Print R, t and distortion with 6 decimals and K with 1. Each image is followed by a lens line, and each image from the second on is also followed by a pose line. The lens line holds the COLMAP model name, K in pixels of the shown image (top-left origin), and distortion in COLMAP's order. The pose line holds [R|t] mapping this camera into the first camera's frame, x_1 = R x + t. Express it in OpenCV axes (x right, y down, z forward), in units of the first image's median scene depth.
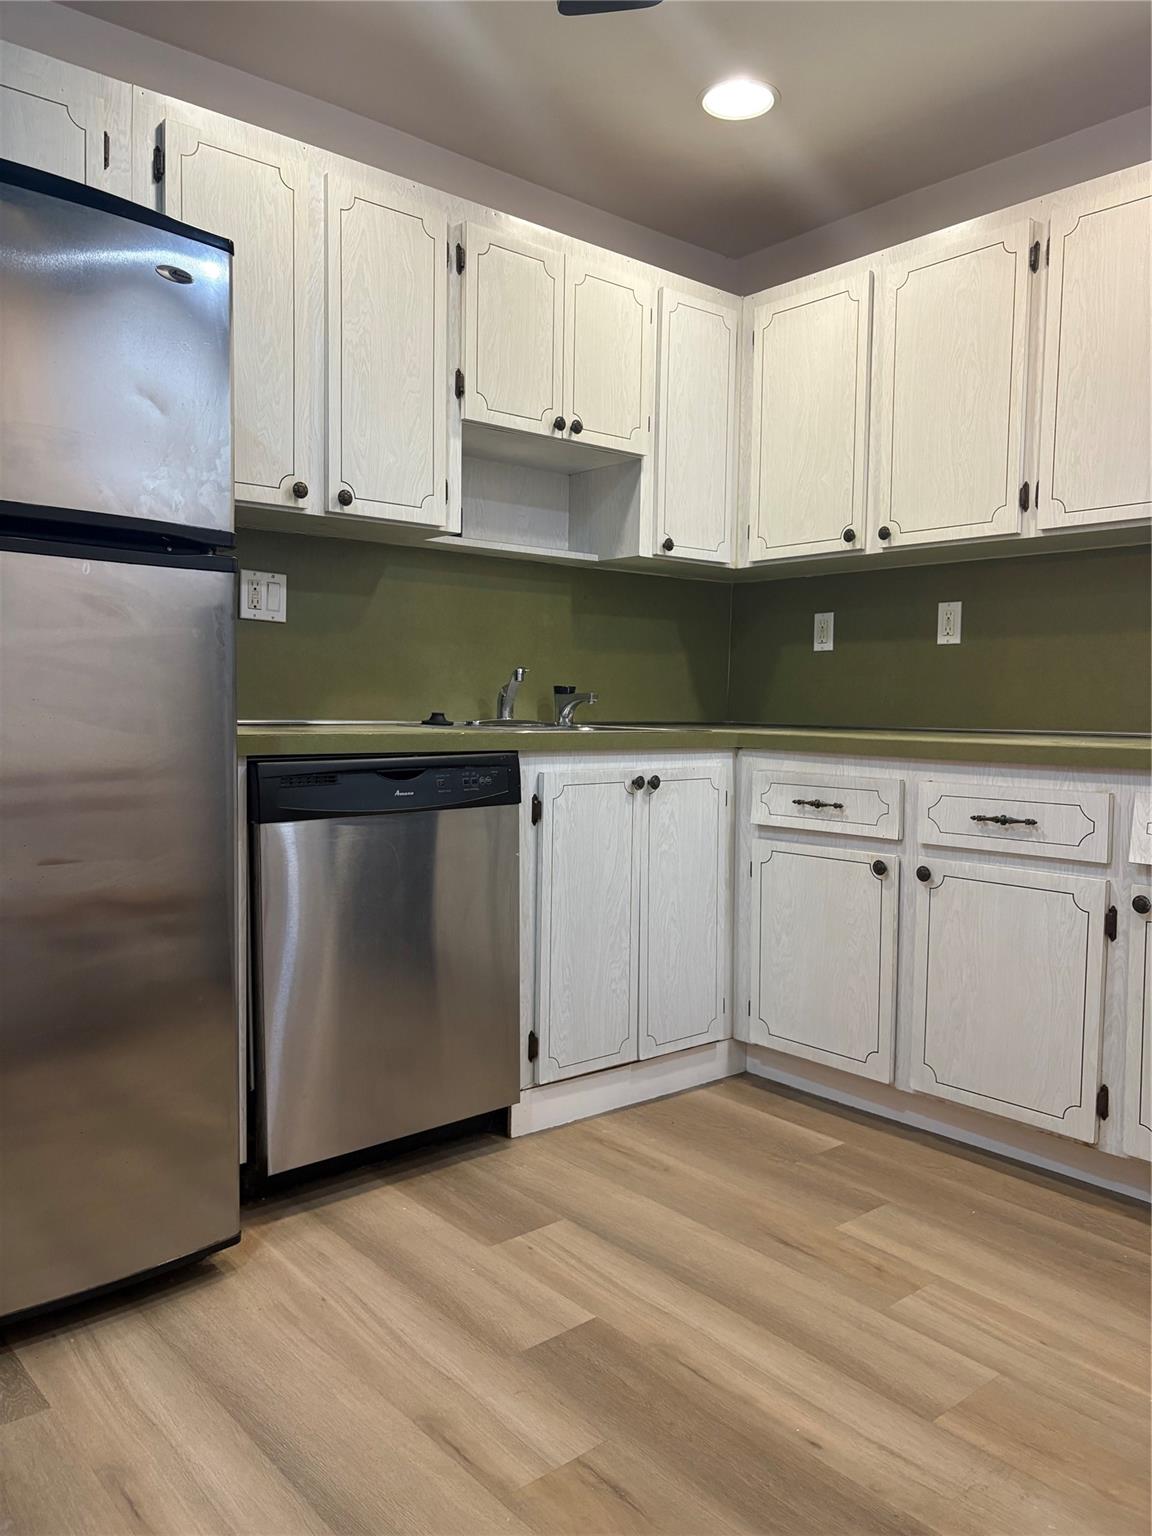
lens RADIAL K [[1159.9, 0, 583.5], [0, 1159.9, 787.2], [0, 0, 1]] dist [0.042996, -0.034480]
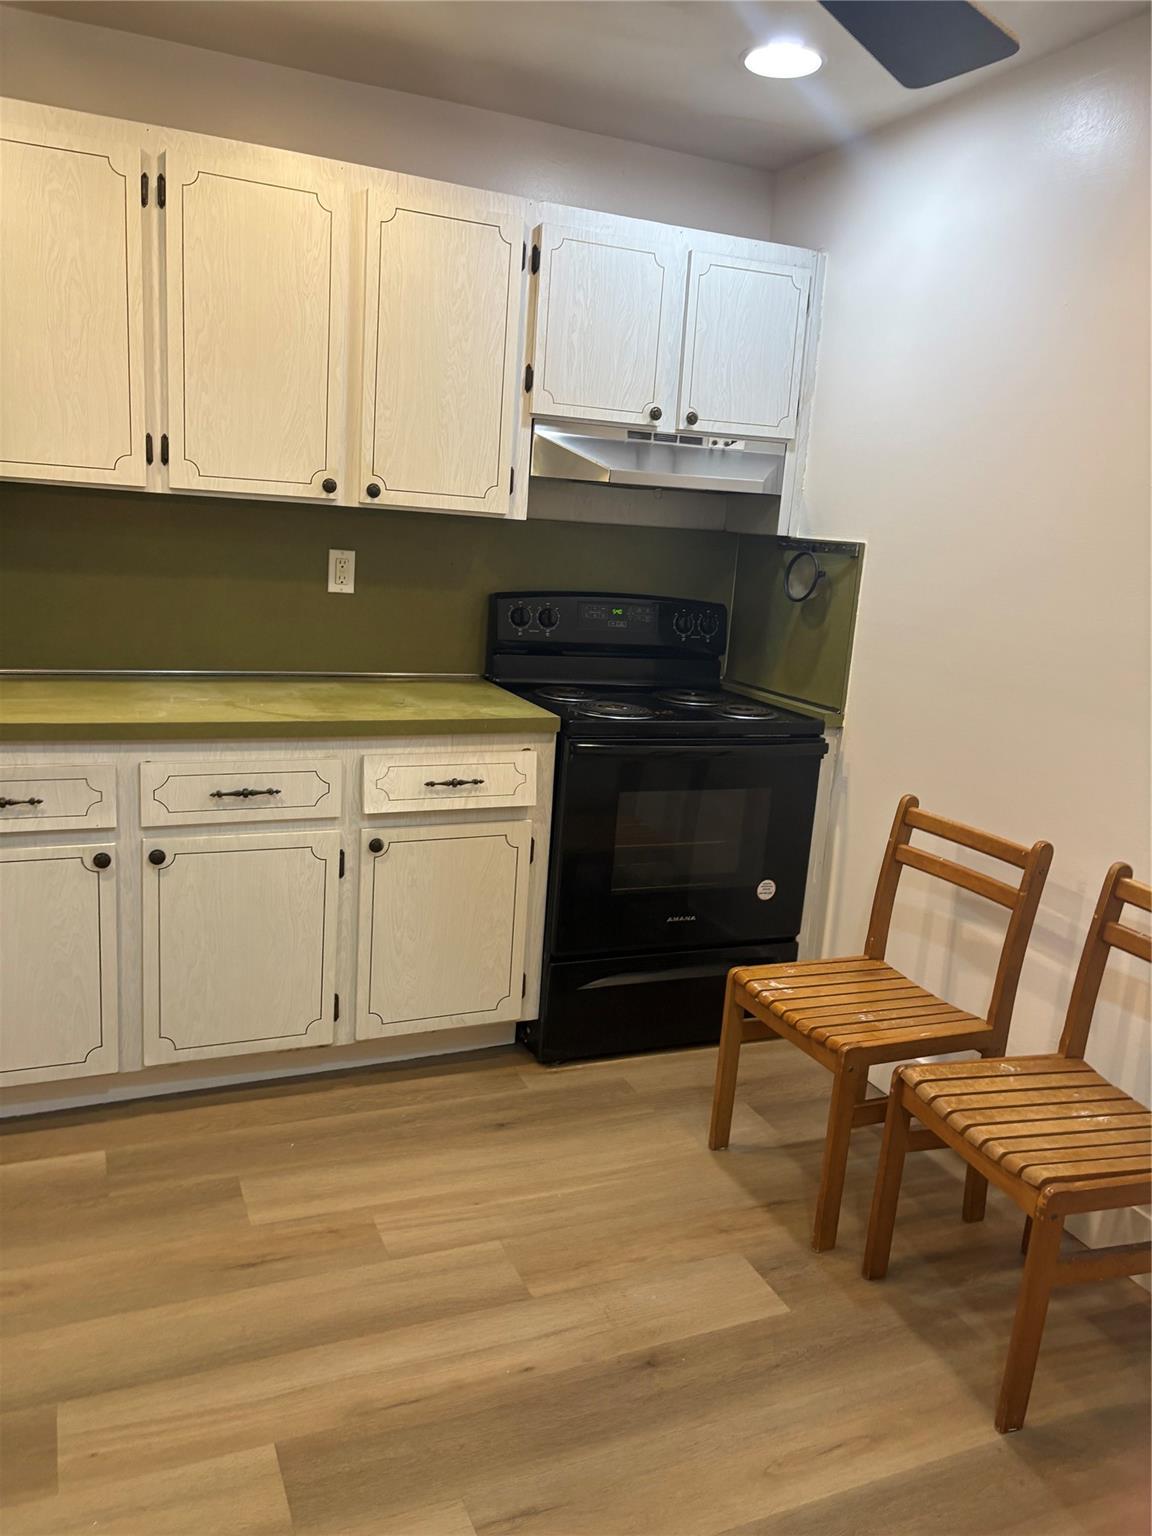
lens RADIAL K [[1165.1, 0, 592.8], [0, 1165.1, 770.9], [0, 0, 1]] dist [0.036568, -0.031498]
pose [[0.285420, -0.200930, 0.937103, -0.536103], [0.005120, 0.978082, 0.208157, -0.209442], [-0.958389, -0.054615, 0.280193, 0.401094]]
